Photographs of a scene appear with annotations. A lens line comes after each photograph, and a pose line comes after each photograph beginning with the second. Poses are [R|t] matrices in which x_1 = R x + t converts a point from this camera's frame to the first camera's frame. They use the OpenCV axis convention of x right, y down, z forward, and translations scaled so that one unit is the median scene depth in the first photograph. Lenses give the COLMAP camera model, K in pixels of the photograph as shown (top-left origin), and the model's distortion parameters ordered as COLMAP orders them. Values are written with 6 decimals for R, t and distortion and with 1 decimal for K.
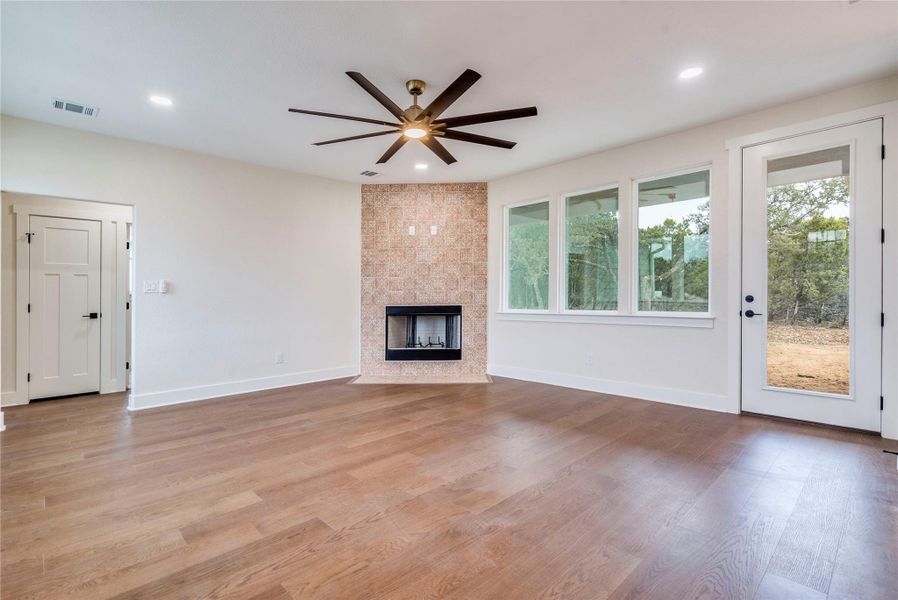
lens RADIAL K [[430.4, 0, 449.0], [0, 430.4, 300.0], [0, 0, 1]] dist [-0.003995, -0.000619]
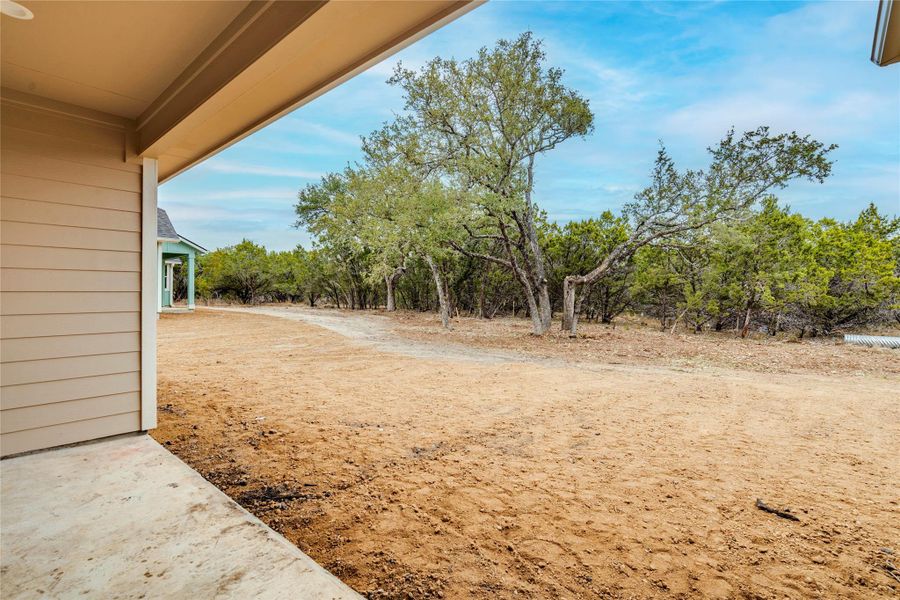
lens RADIAL K [[431.7, 0, 449.9], [0, 431.7, 286.3], [0, 0, 1]] dist [0.000111, 0.000191]
pose [[0.996889, 0.011824, 0.077927, 0.578943], [-0.008960, 0.999275, -0.037001, -0.016827], [-0.078308, 0.036188, 0.996272, 0.720099]]
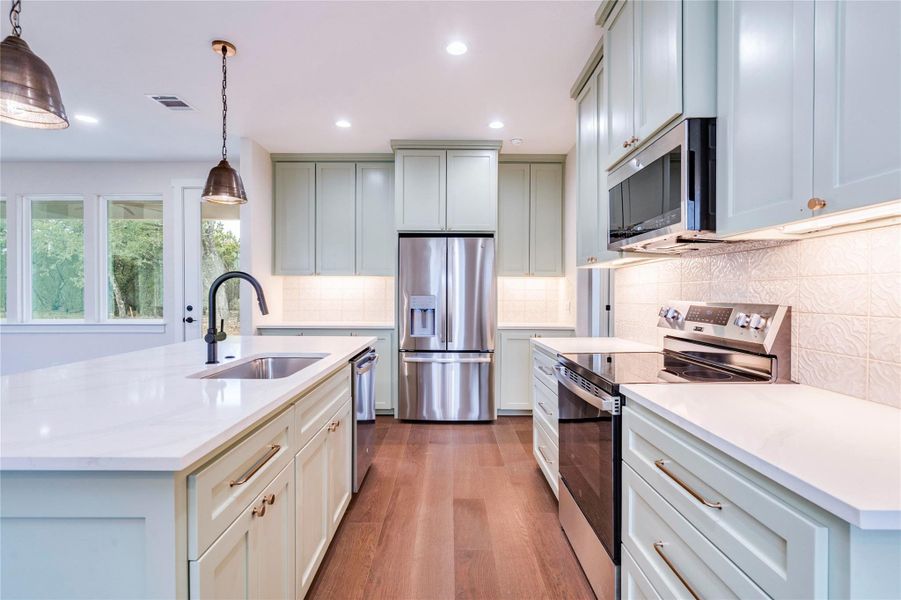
lens RADIAL K [[409.8, 0, 449.6], [0, 409.8, 301.8], [0, 0, 1]] dist [-0.003281, 0.000177]
pose [[0.686122, -0.000368, 0.727487, 0.221098], [0.001328, 0.999999, -0.000746, -0.012556], [-0.727486, 0.001478, 0.686121, -0.246424]]
